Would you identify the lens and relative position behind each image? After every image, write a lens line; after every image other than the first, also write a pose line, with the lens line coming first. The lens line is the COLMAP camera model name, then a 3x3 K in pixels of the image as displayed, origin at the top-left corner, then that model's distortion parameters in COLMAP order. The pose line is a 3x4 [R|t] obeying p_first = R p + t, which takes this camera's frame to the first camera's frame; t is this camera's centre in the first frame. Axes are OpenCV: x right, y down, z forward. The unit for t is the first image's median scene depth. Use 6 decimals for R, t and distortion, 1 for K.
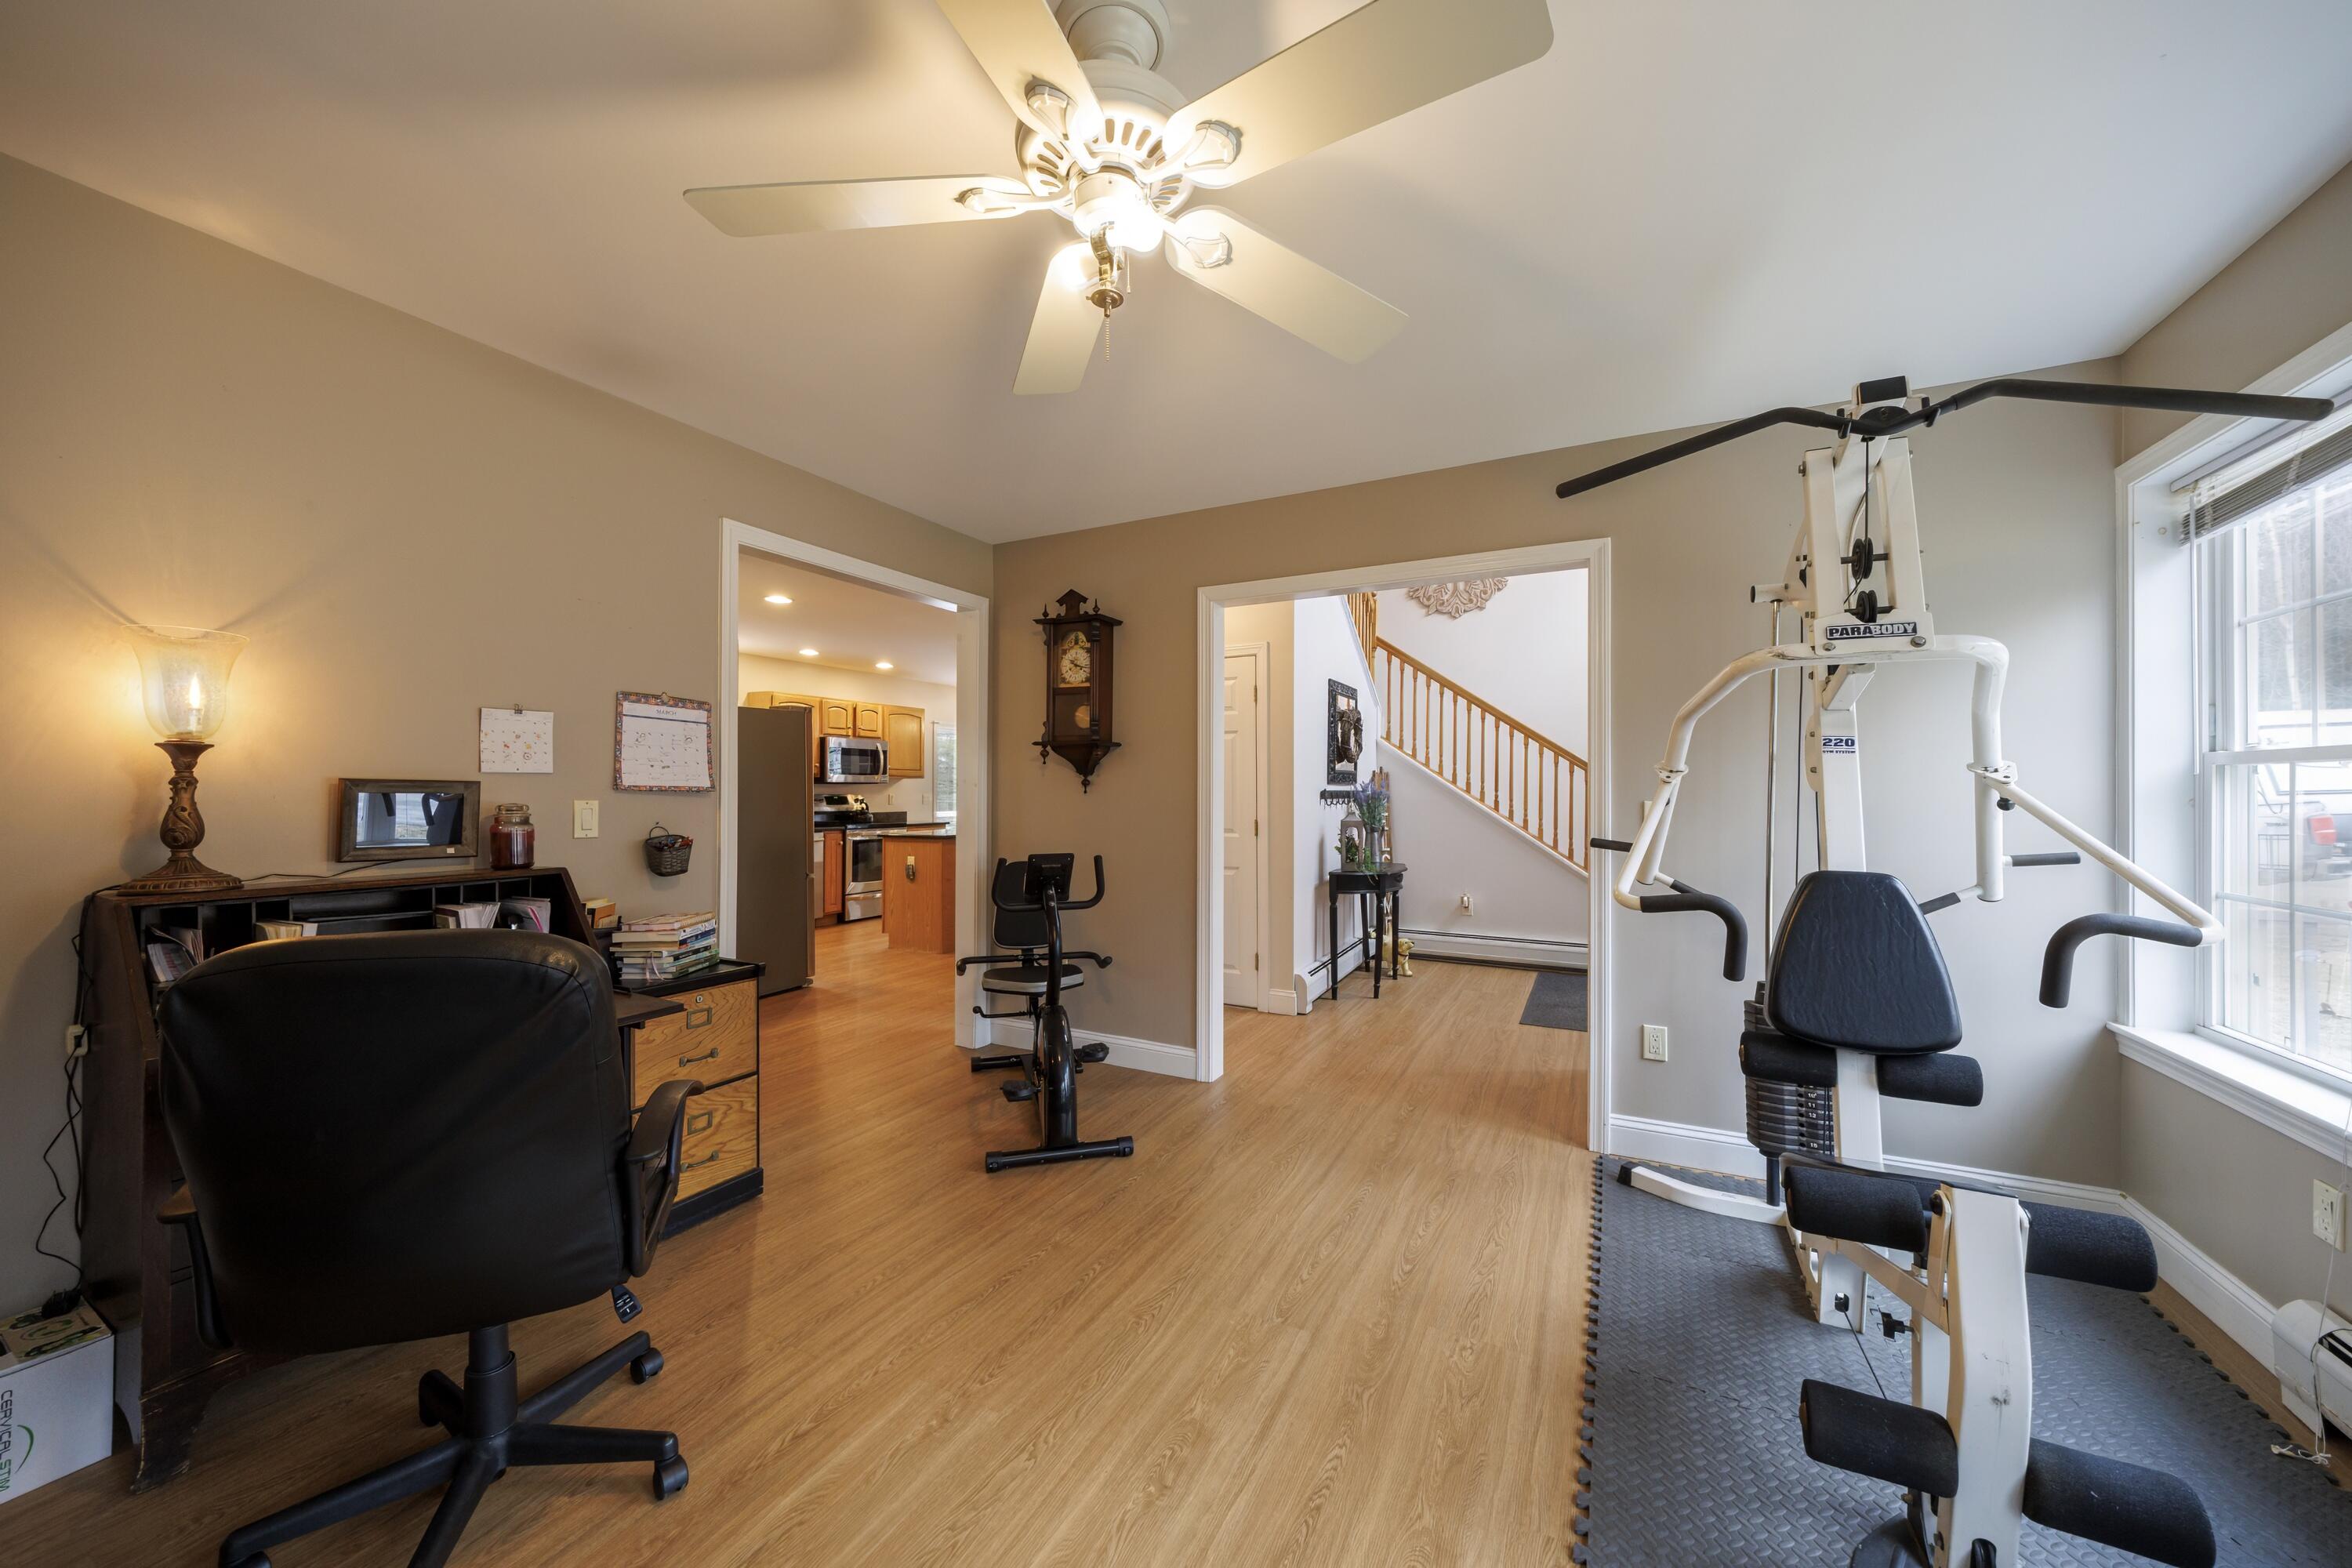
lens RADIAL K [[862.7, 0, 1173.0], [0, 862.7, 785.6], [0, 0, 1]] dist [-0.005038, -0.001056]
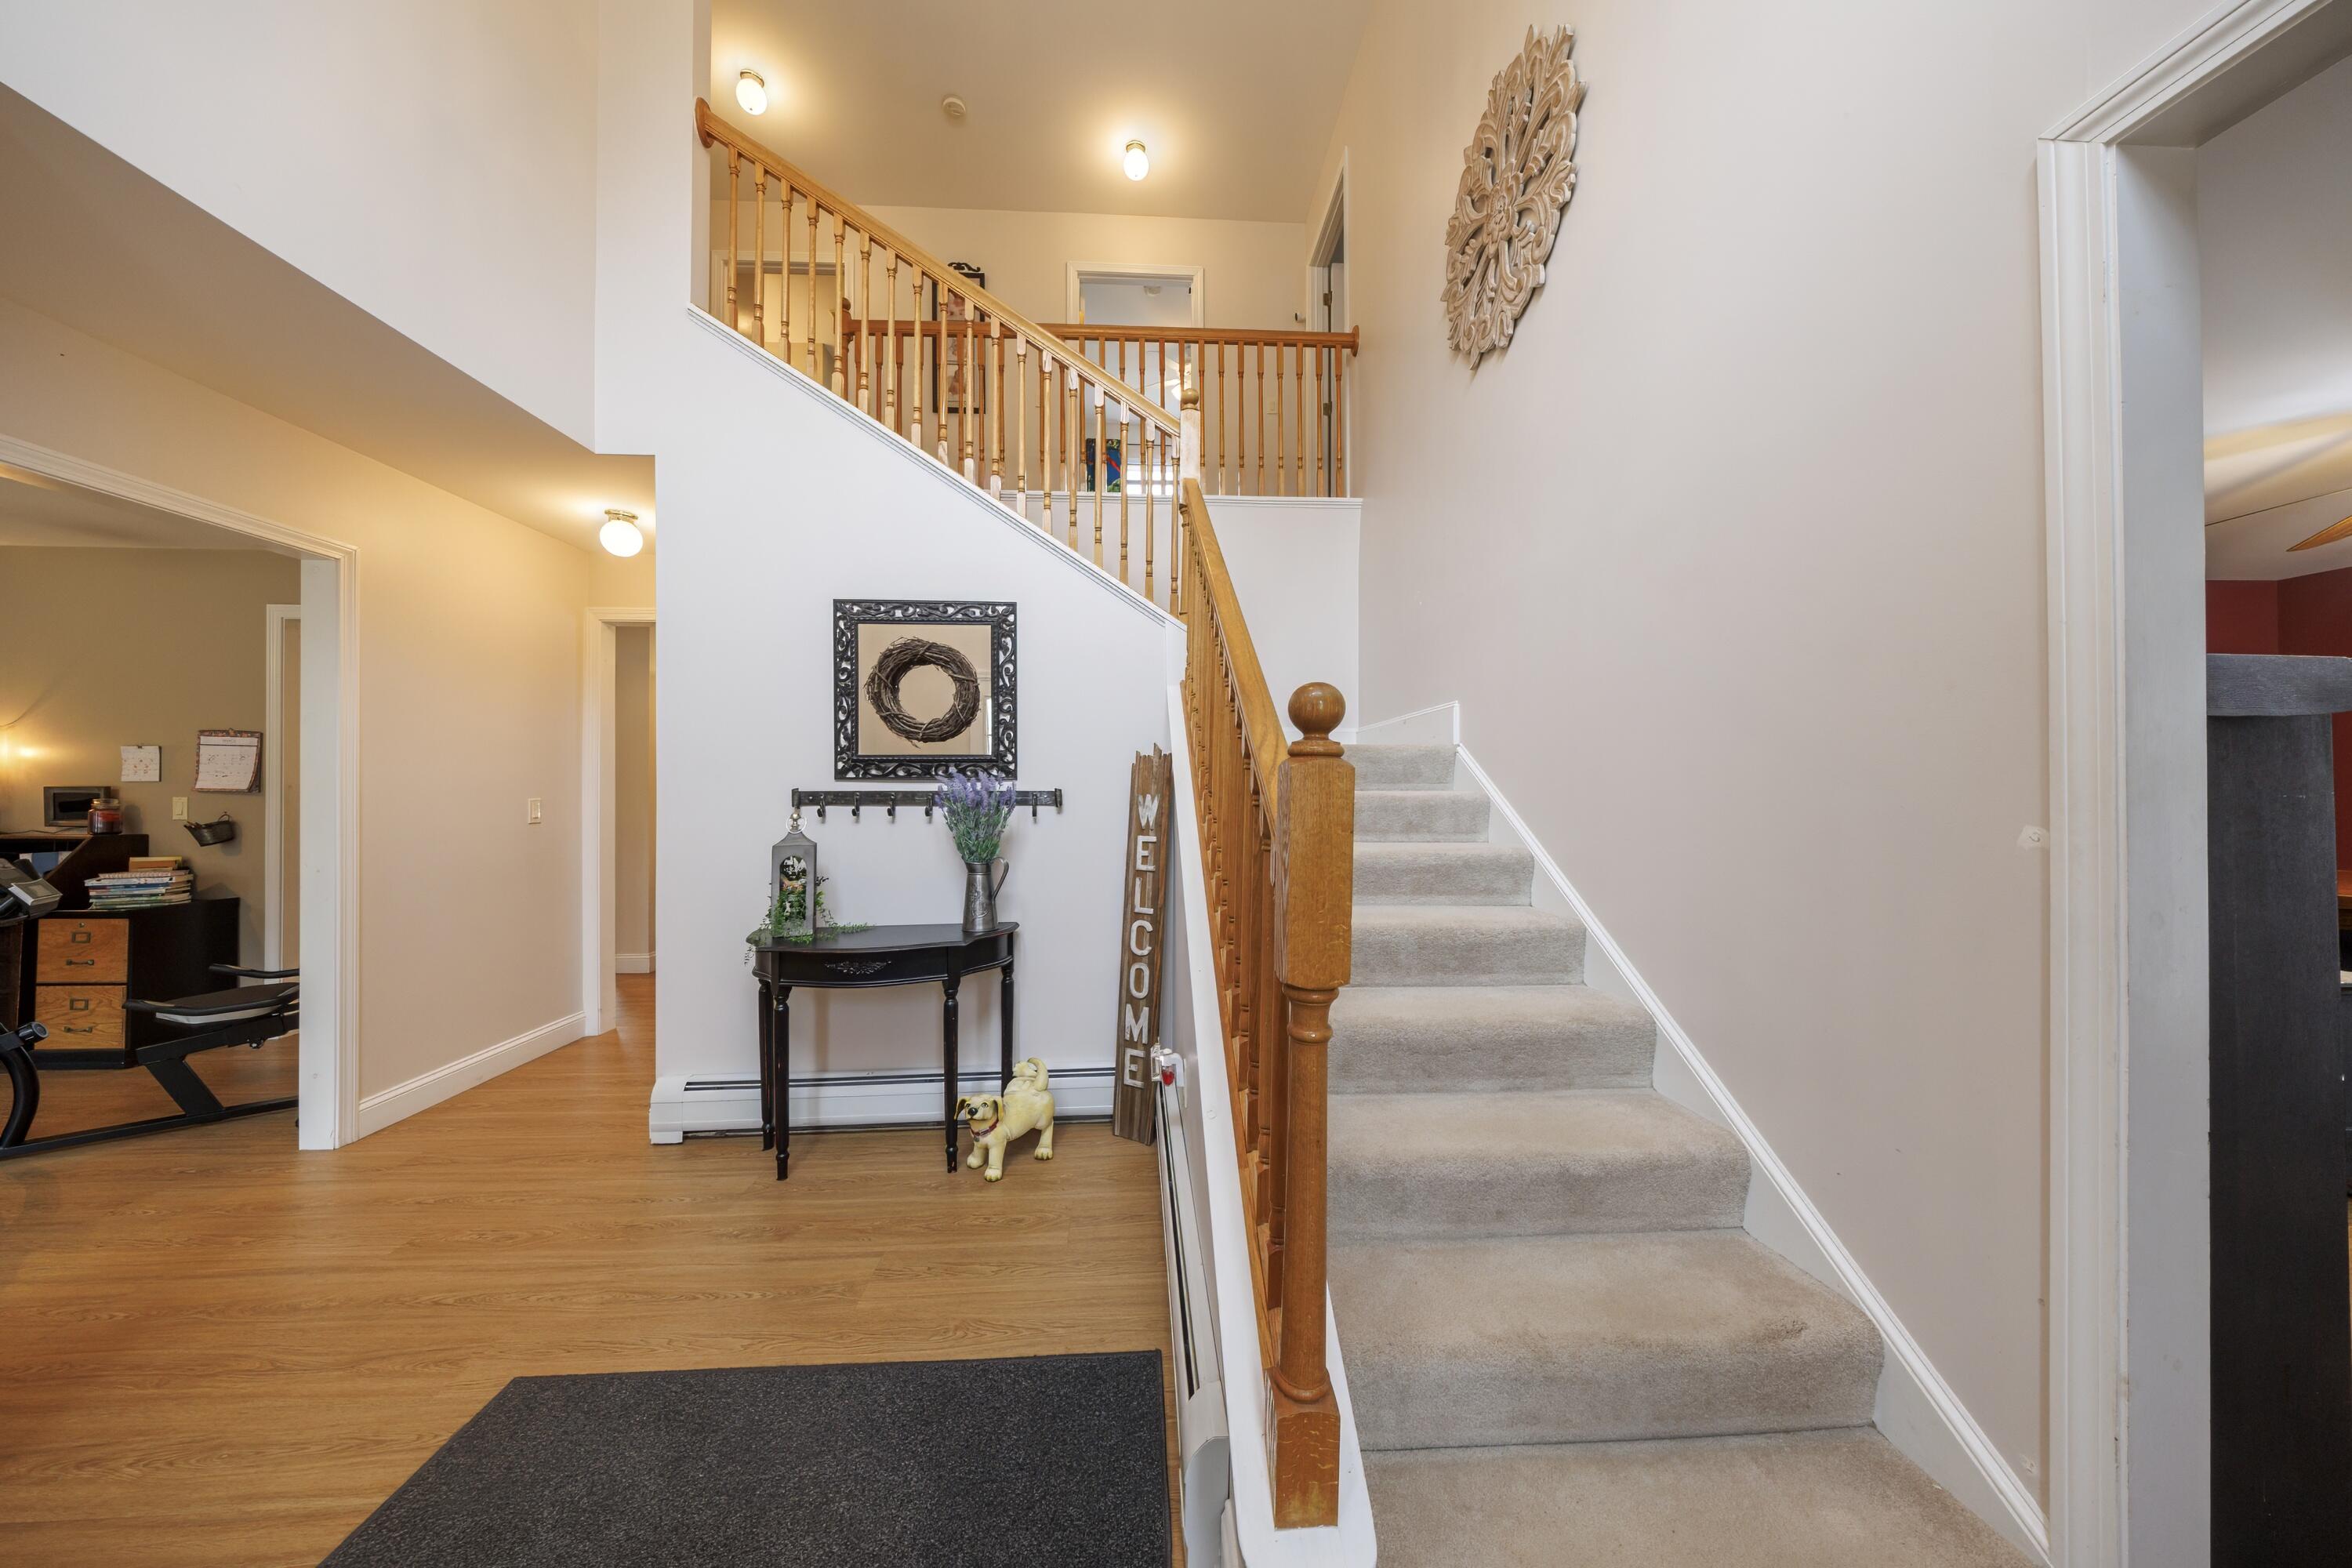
lens RADIAL K [[733.5, 0, 1173.5], [0, 733.5, 781.9], [0, 0, 1]] dist [-0.006368, -0.000621]
pose [[0.504723, -0.006455, -0.863257, 1.434731], [0.010332, 0.999946, -0.001436, 0.008652], [0.863219, -0.008195, 0.504762, 1.864700]]
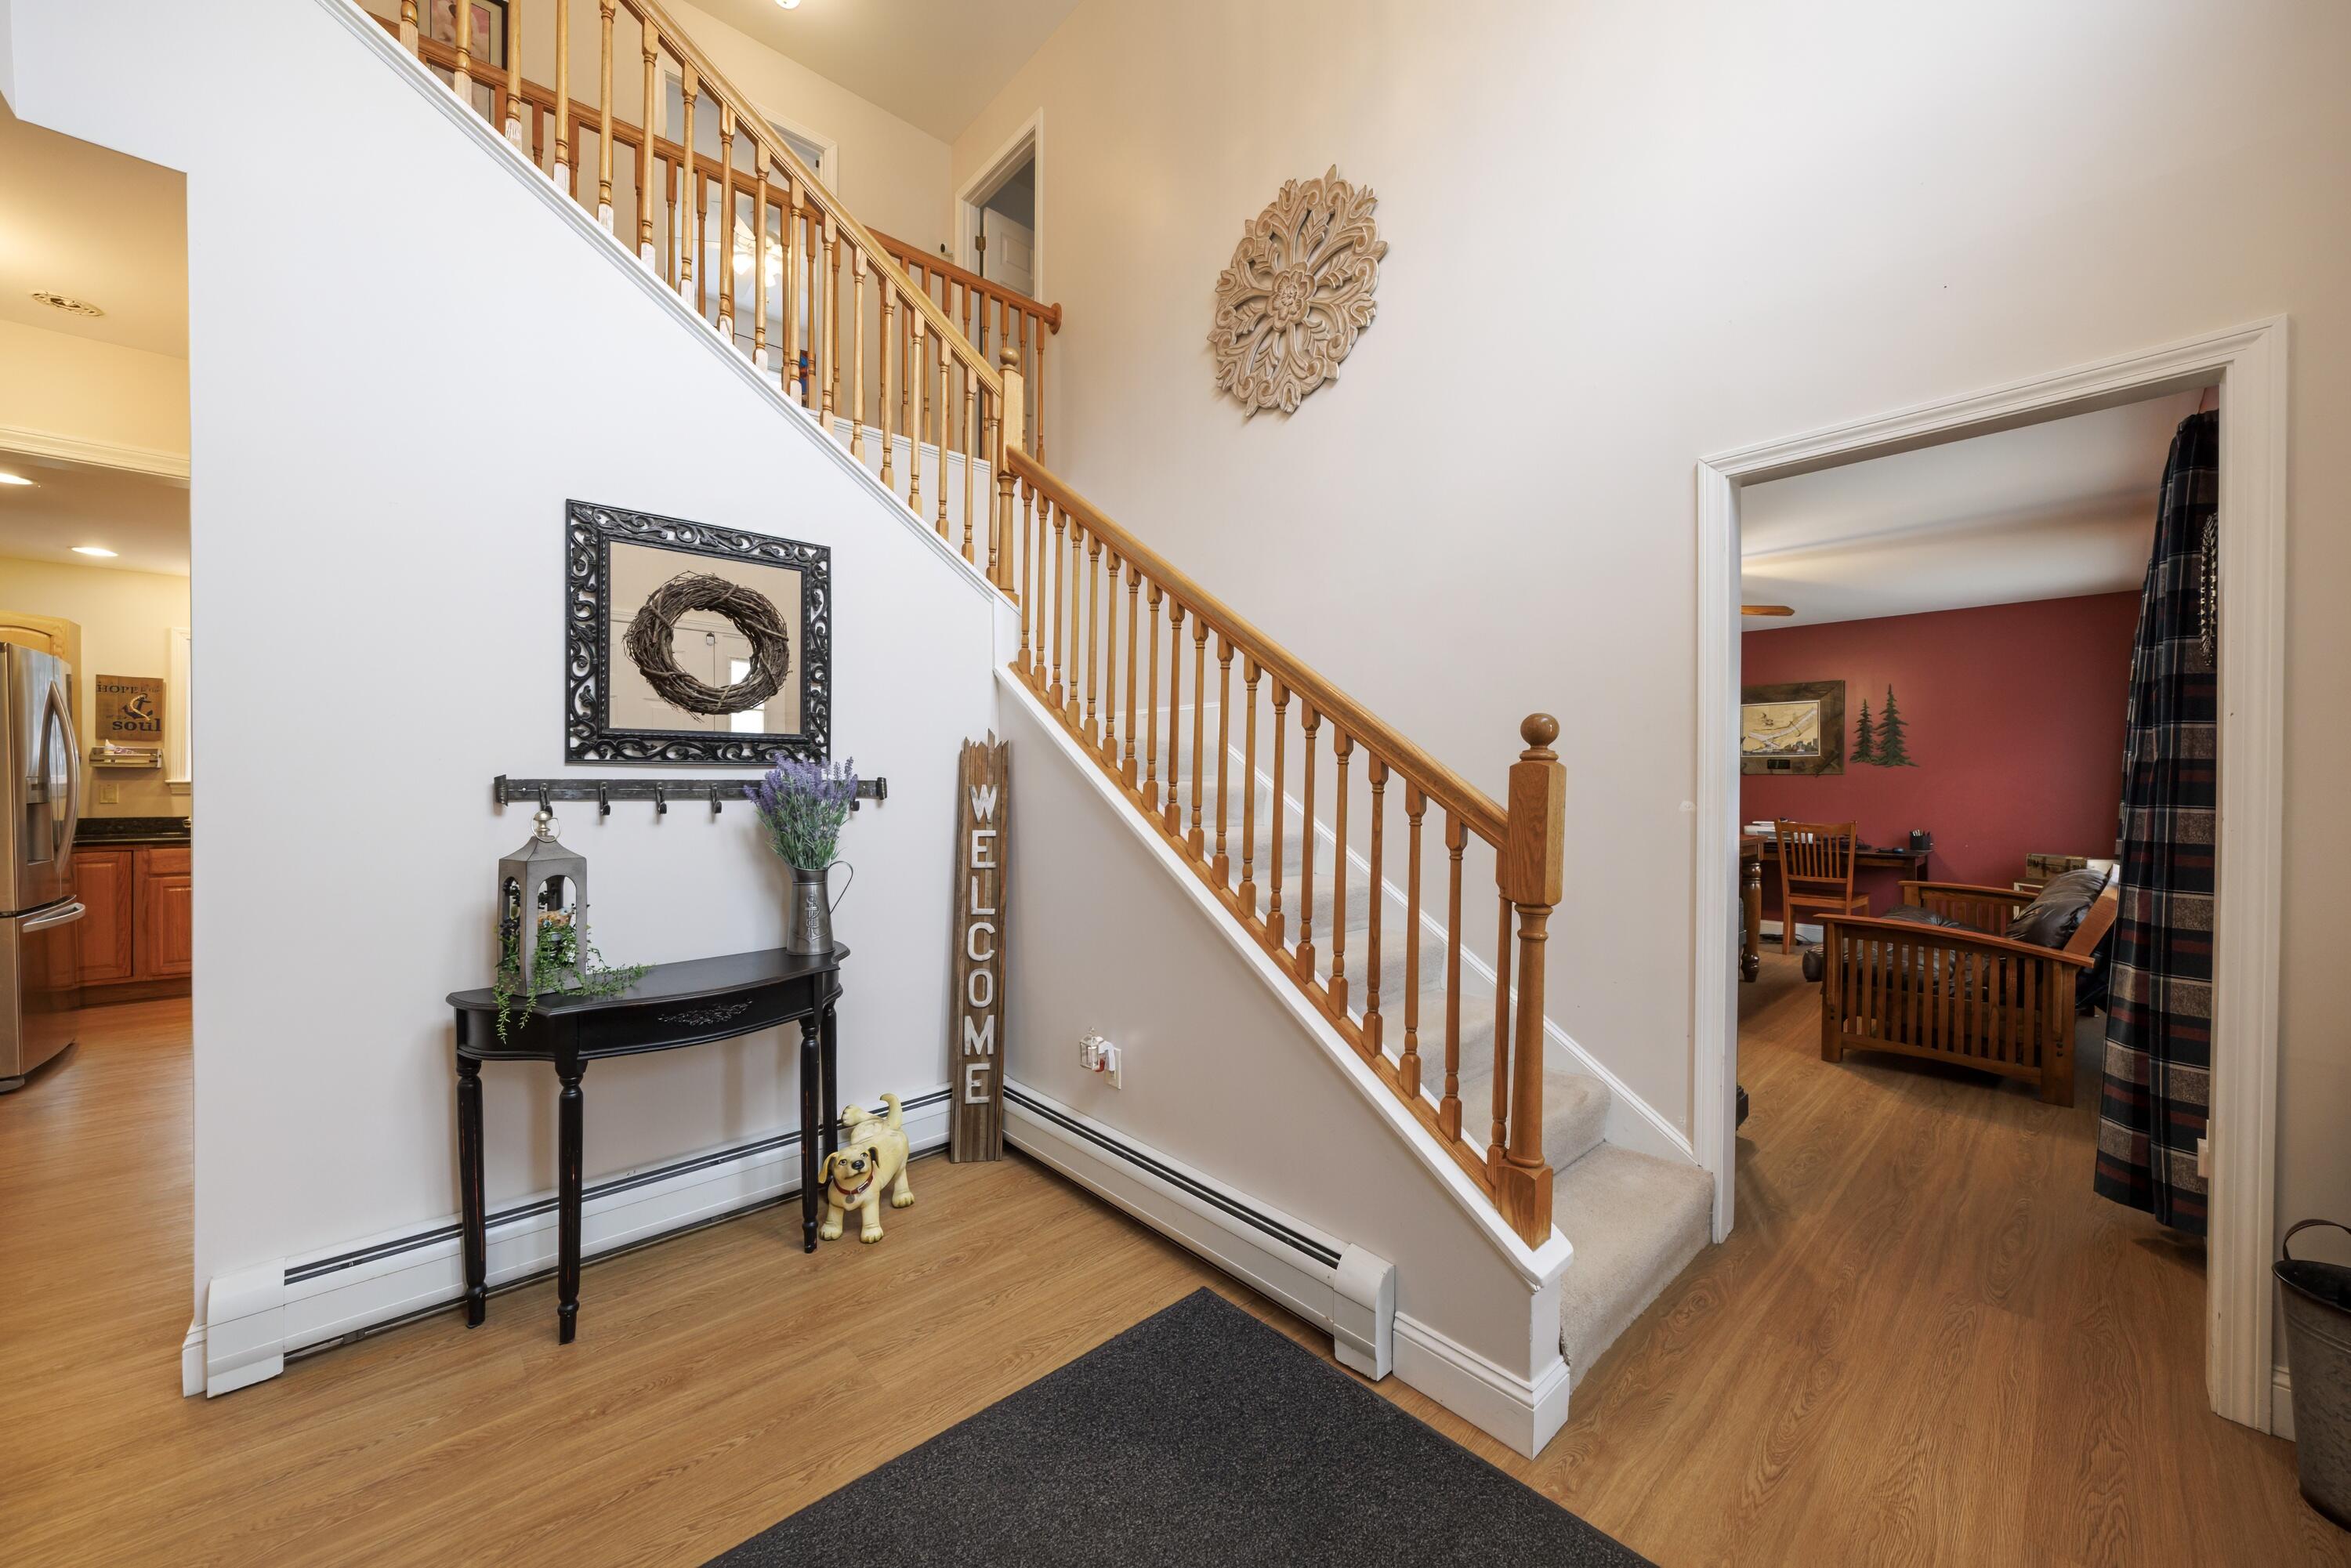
lens RADIAL K [[862.3, 0, 1156.7], [0, 862.3, 784.6], [0, 0, 1]] dist [-0.005038, -0.001056]
pose [[0.934706, 0.008321, -0.355324, 1.147910], [-0.002750, 0.999865, 0.016180, 0.005529], [0.355411, -0.014146, 0.934603, 1.424429]]
